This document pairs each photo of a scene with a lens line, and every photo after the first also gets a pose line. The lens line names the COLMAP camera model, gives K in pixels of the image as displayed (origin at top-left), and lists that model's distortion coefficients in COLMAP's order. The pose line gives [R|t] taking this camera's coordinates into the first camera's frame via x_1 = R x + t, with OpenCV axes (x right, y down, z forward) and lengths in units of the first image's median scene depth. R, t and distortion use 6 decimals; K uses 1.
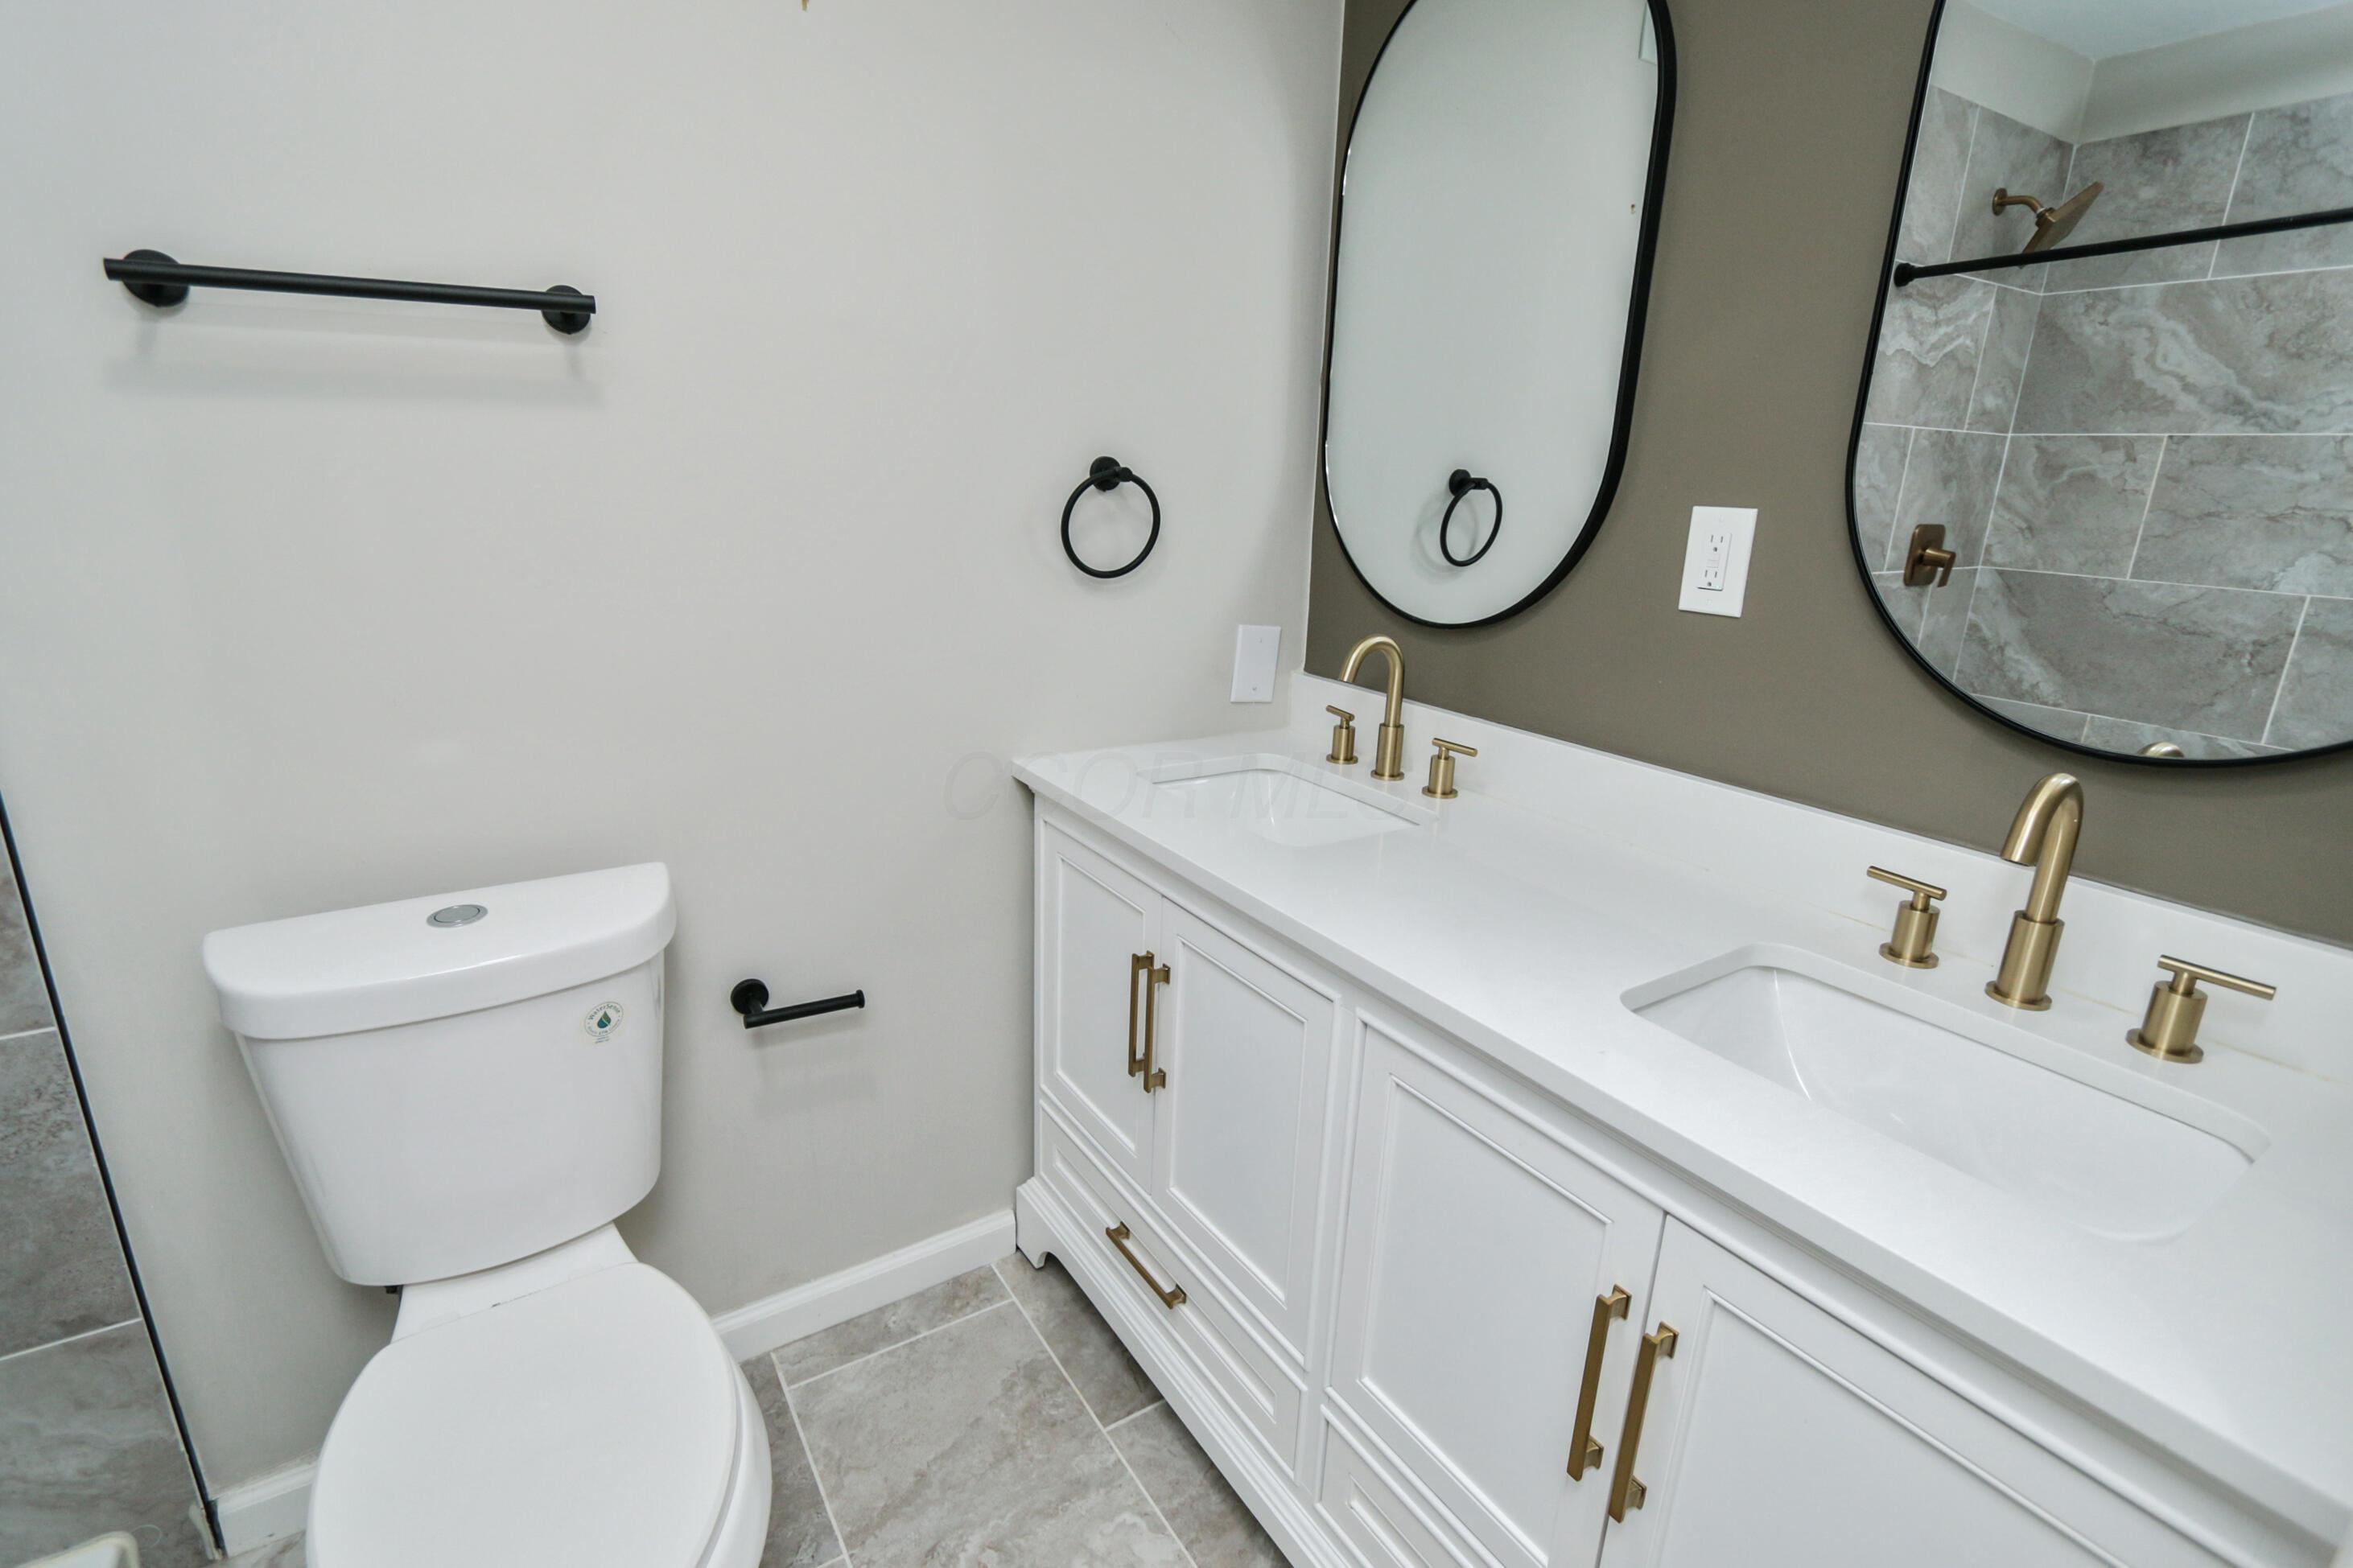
lens RADIAL K [[1124.7, 0, 1167.8], [0, 1124.7, 779.9], [0, 0, 1]] dist [-0.000382, -0.000286]
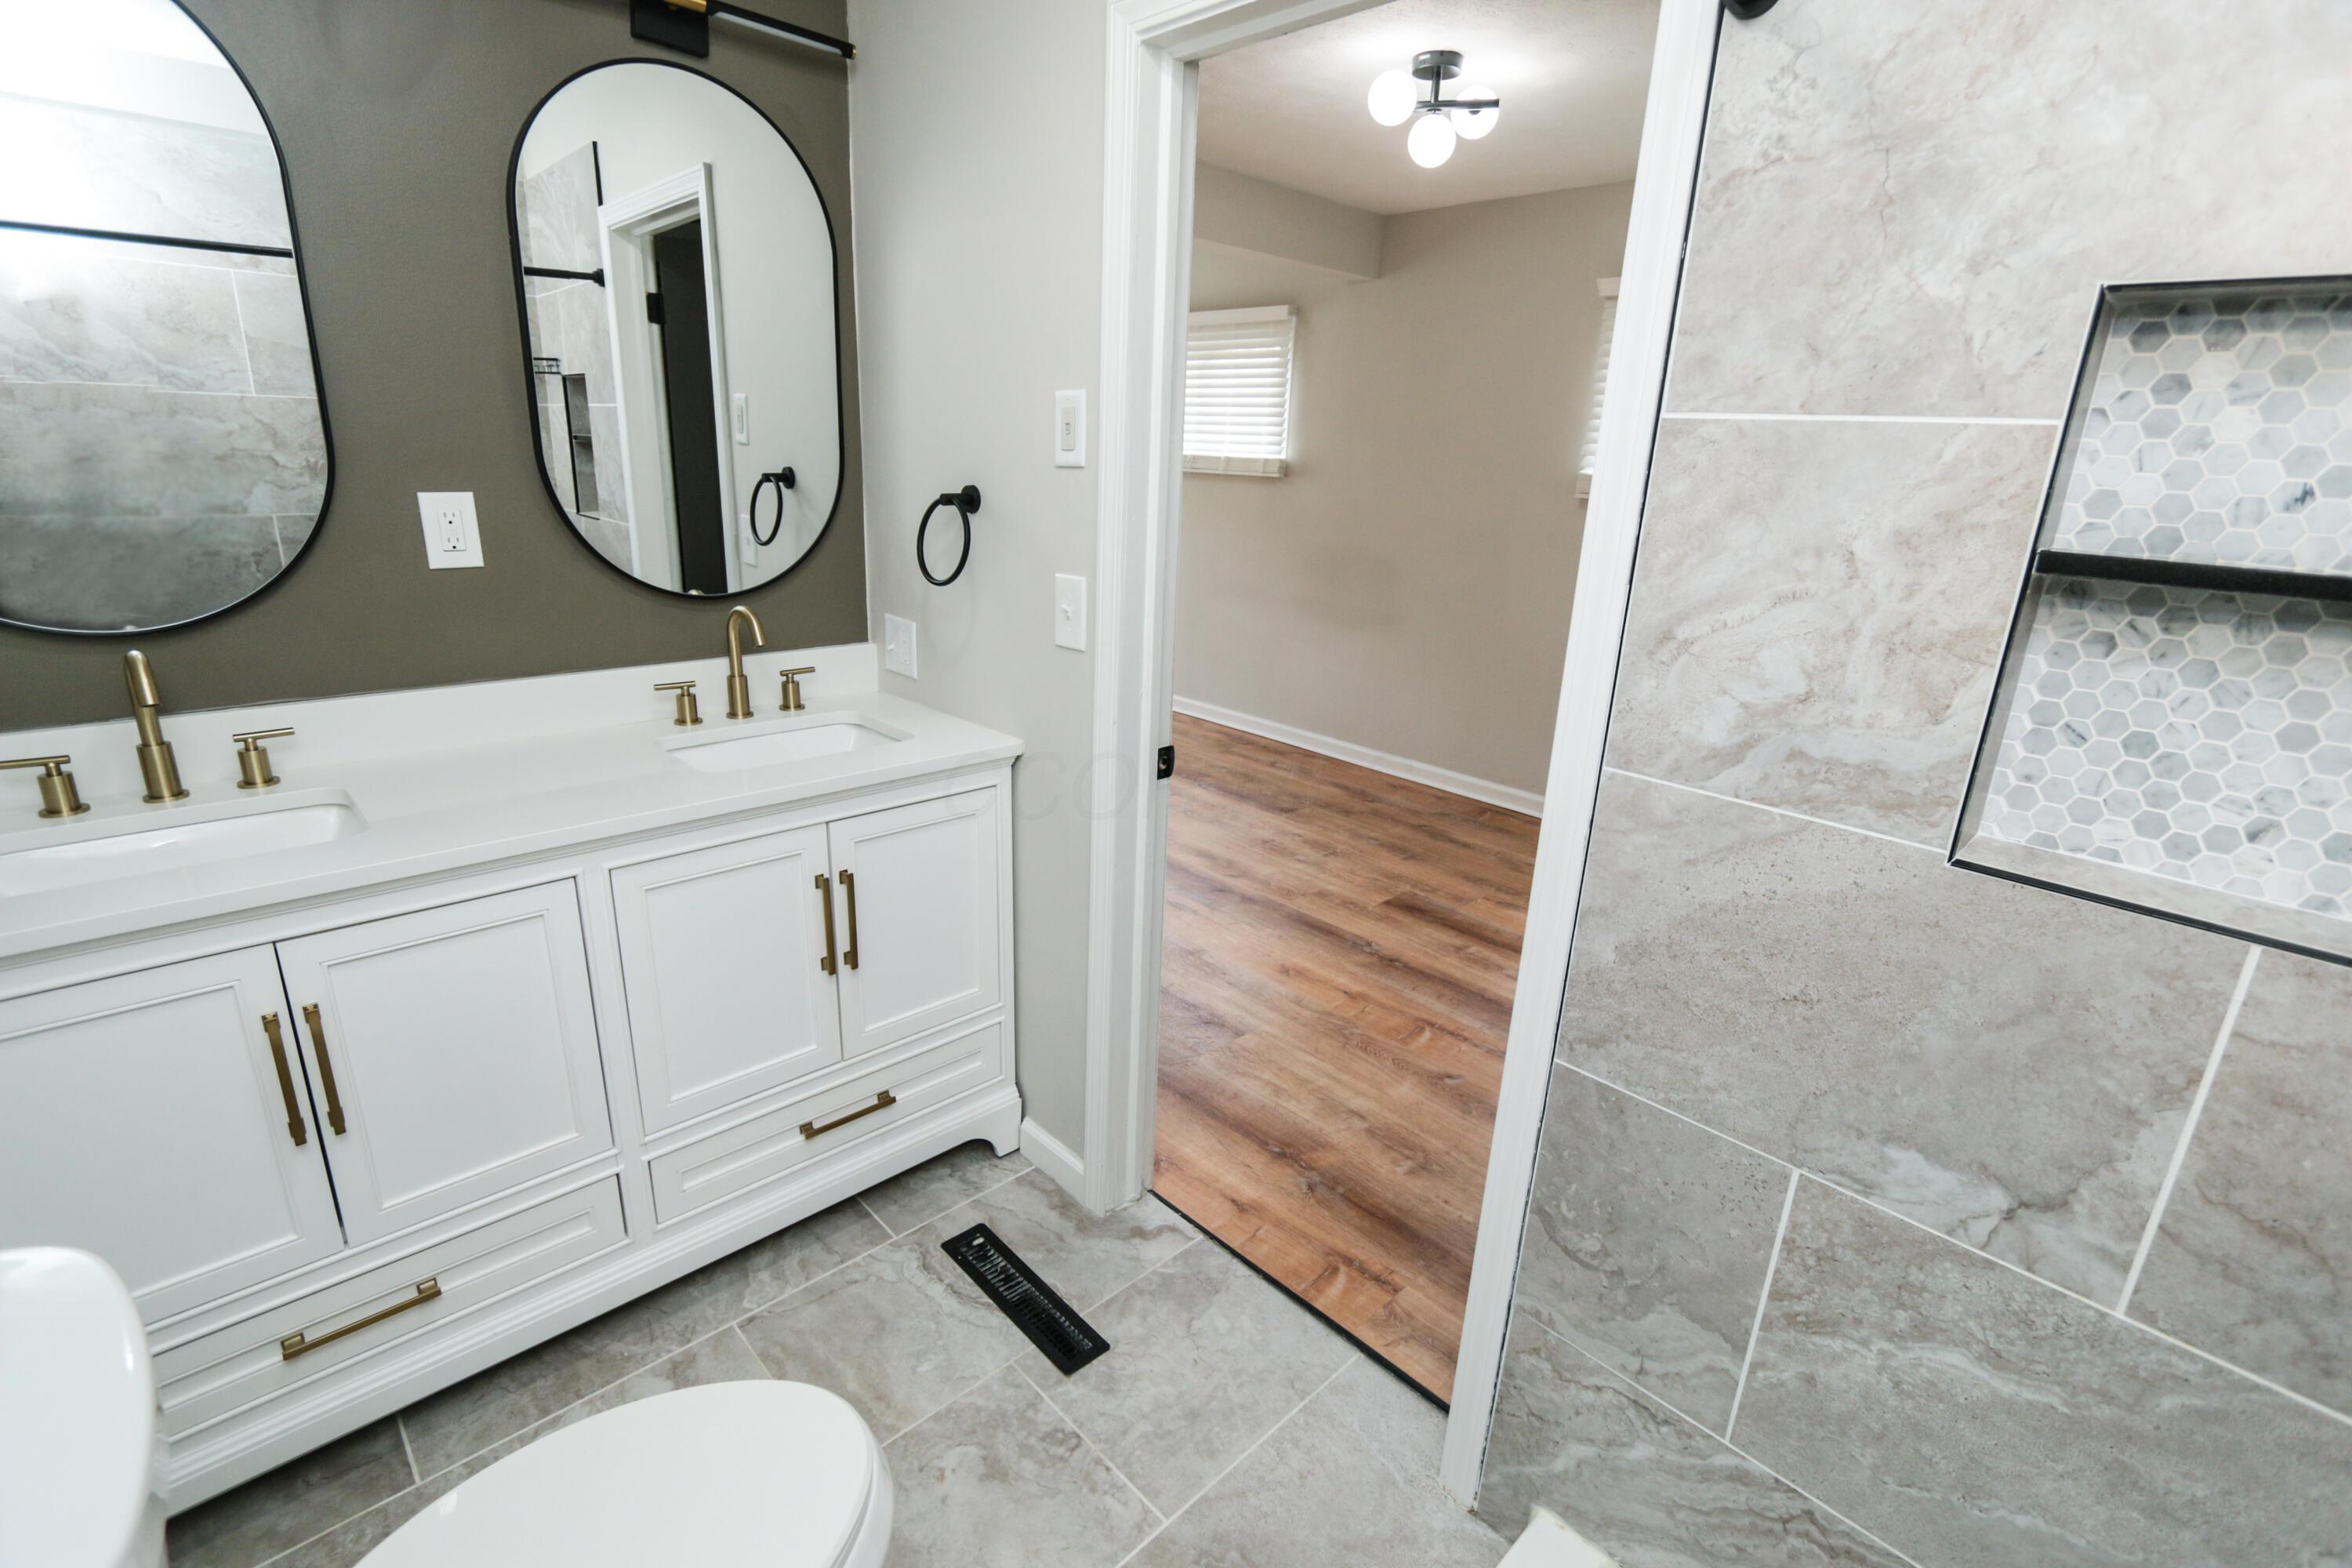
lens RADIAL K [[1124.4, 0, 1167.3], [0, 1124.4, 779.9], [0, 0, 1]] dist [-0.000382, -0.000286]
pose [[-0.164592, -0.319922, 0.933038, -0.999517], [0.241910, 0.903956, 0.352624, -0.178870], [-0.956237, 0.283750, -0.071392, 0.313918]]
